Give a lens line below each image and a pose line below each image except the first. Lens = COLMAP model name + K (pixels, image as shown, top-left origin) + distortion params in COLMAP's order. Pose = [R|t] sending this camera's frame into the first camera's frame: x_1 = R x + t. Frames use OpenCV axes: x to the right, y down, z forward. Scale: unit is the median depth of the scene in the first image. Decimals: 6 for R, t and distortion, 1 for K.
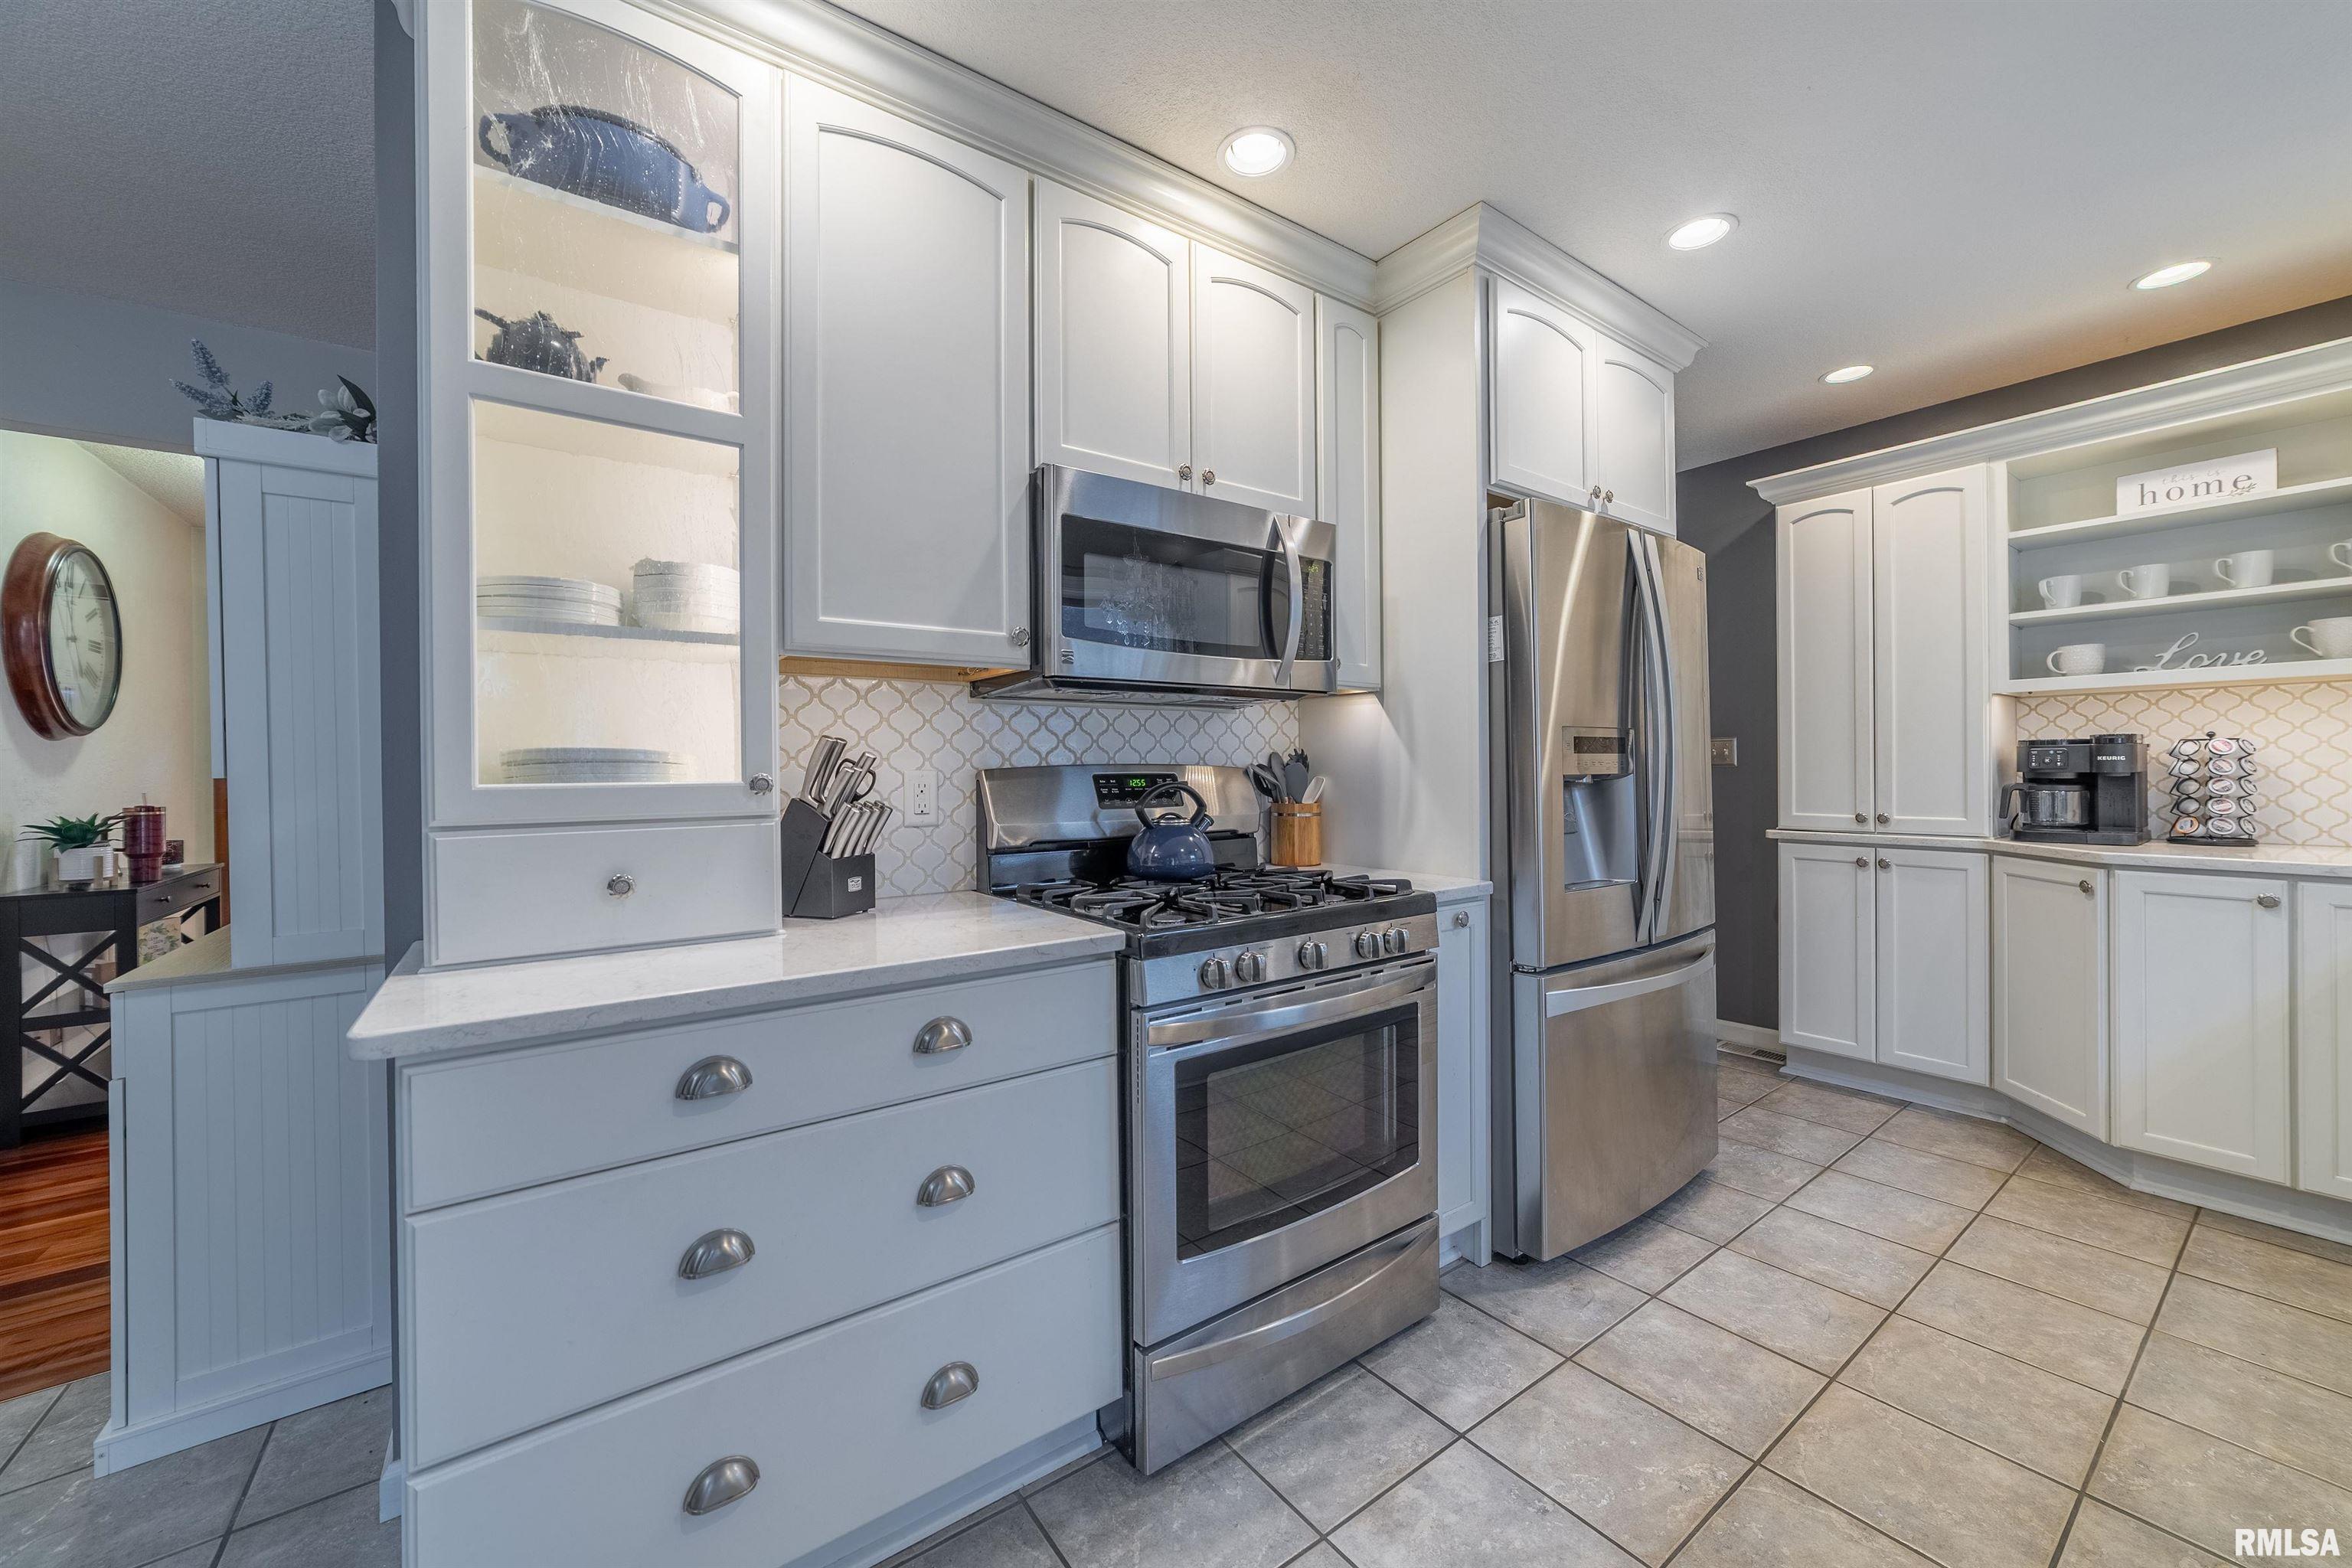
lens RADIAL K [[899.4, 0, 1187.7], [0, 899.4, 773.5], [0, 0, 1]] dist [-0.009910, 0.002743]
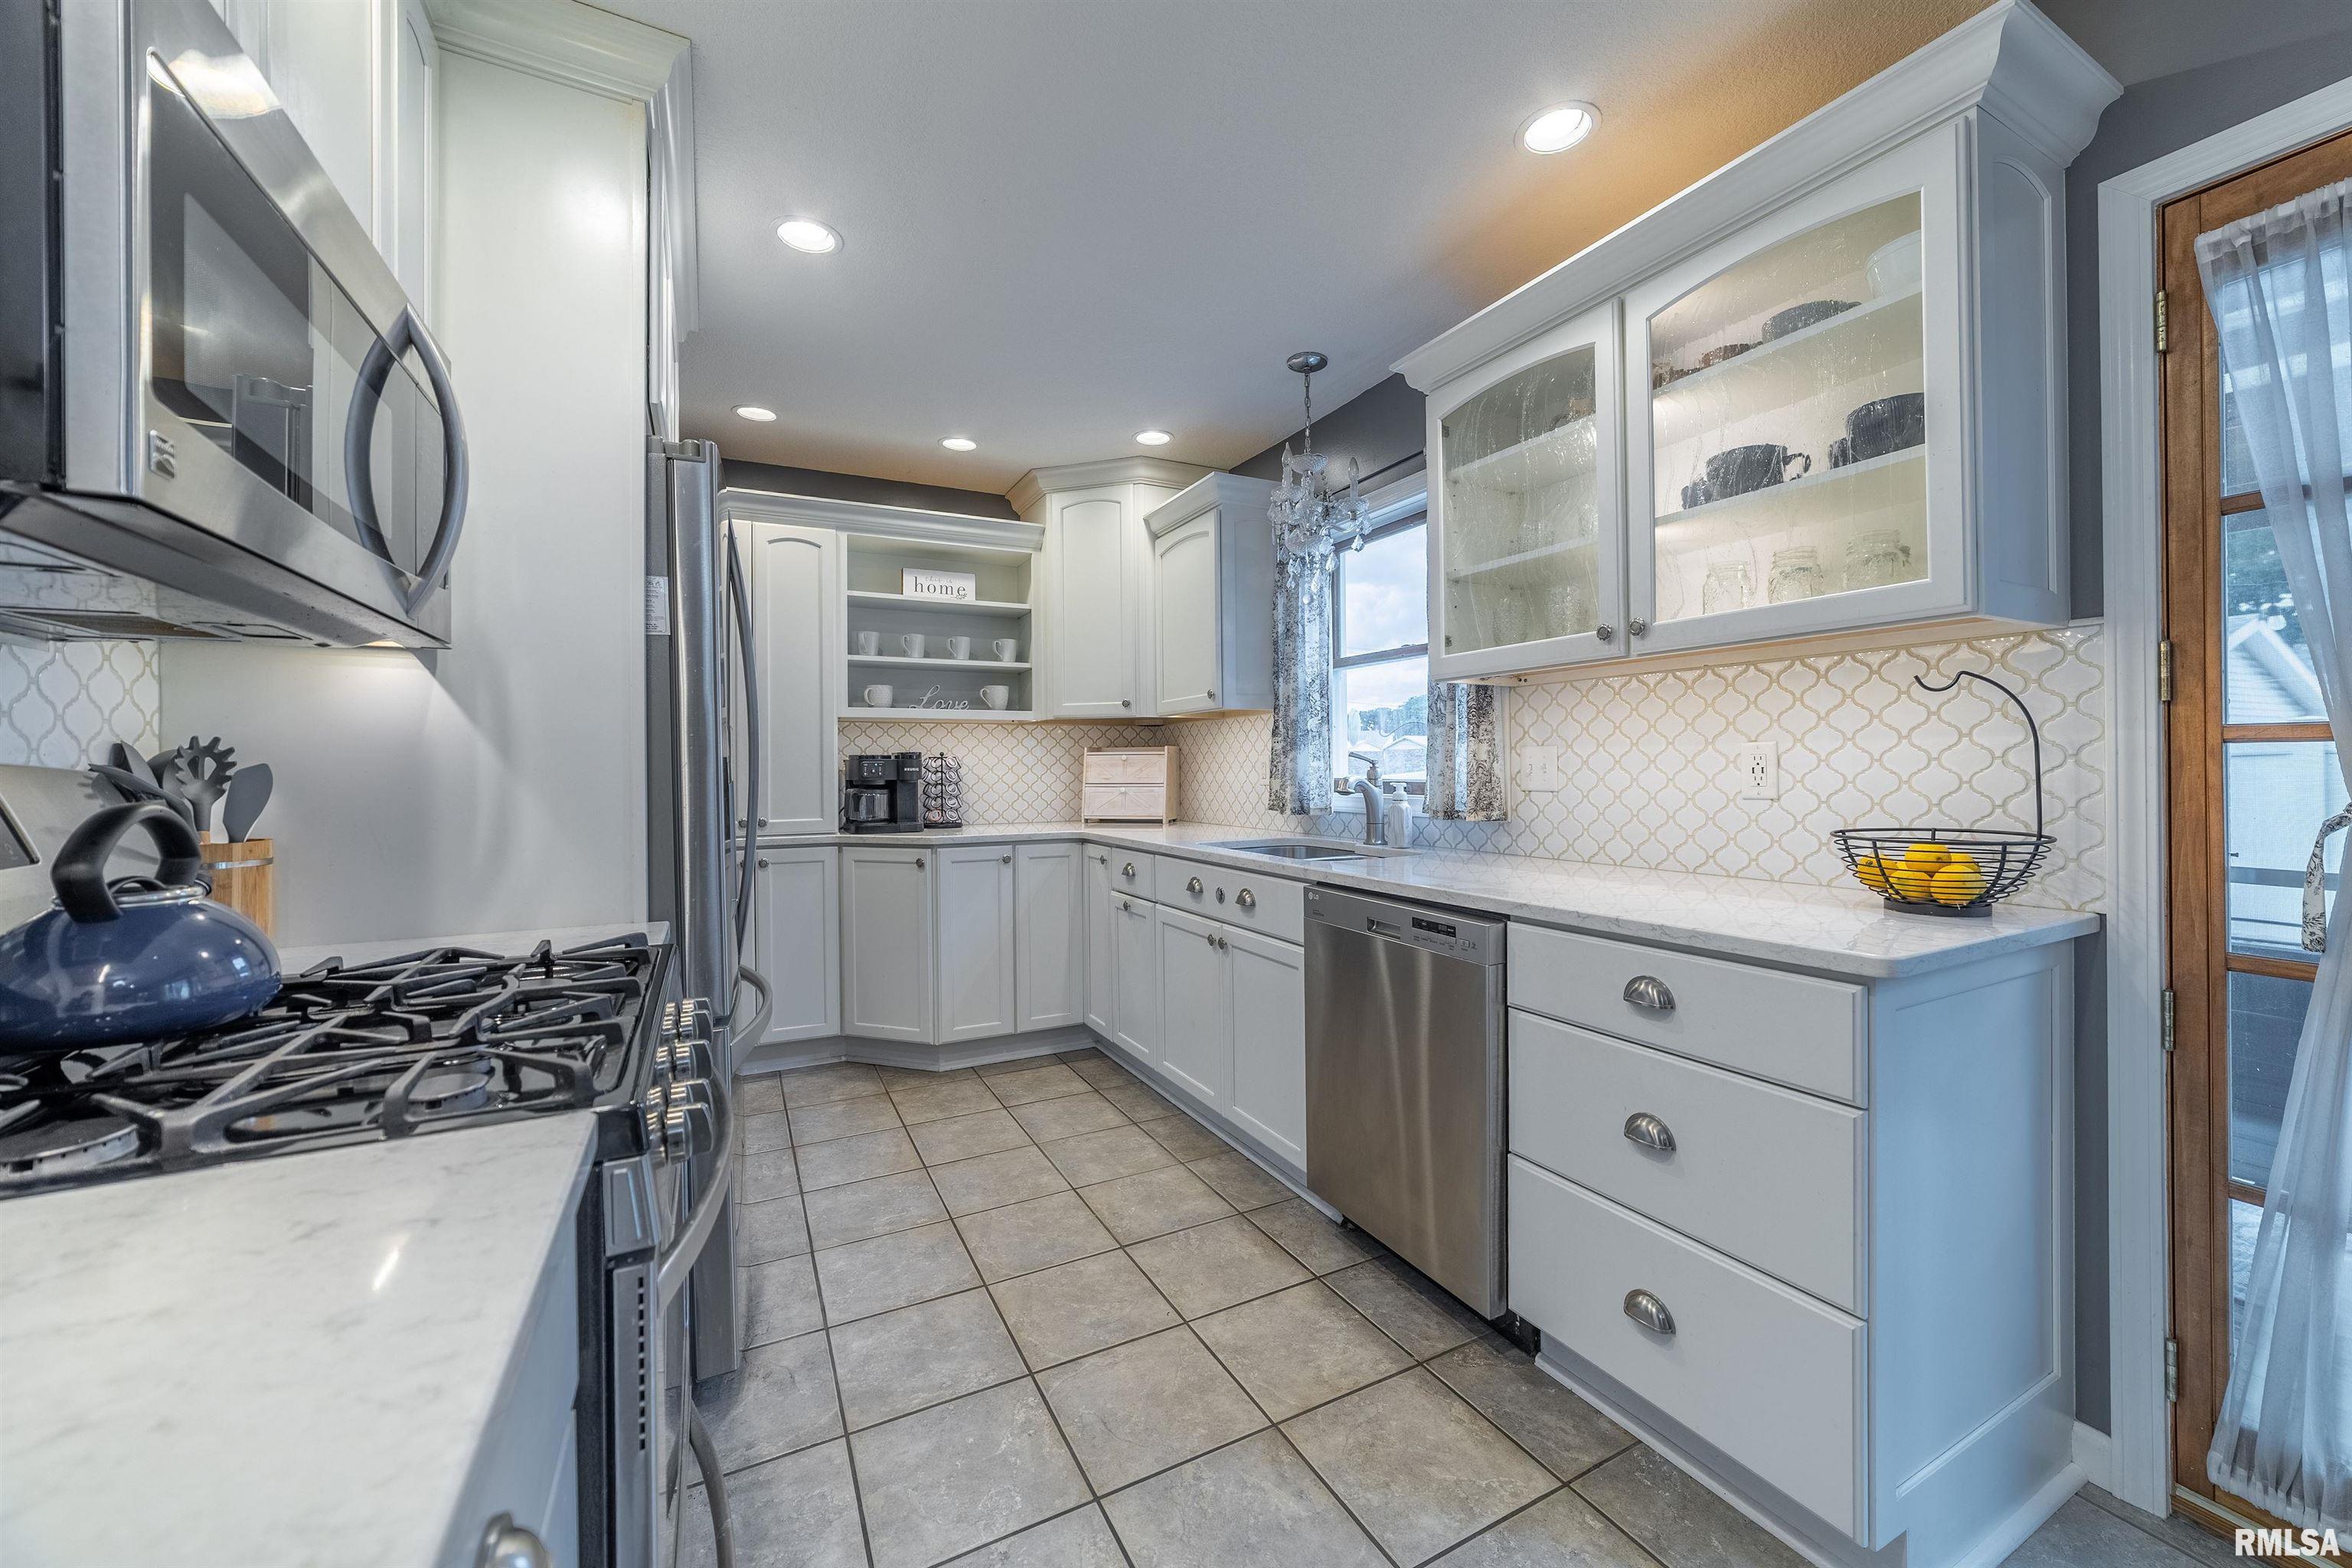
lens RADIAL K [[899.4, 0, 1186.5], [0, 899.4, 772.8], [0, 0, 1]] dist [-0.009910, 0.002743]
pose [[0.155804, 0.005189, 0.987774, -0.293649], [0.012527, 0.999895, -0.007229, 0.003894], [-0.987709, 0.013500, 0.155722, 0.375454]]
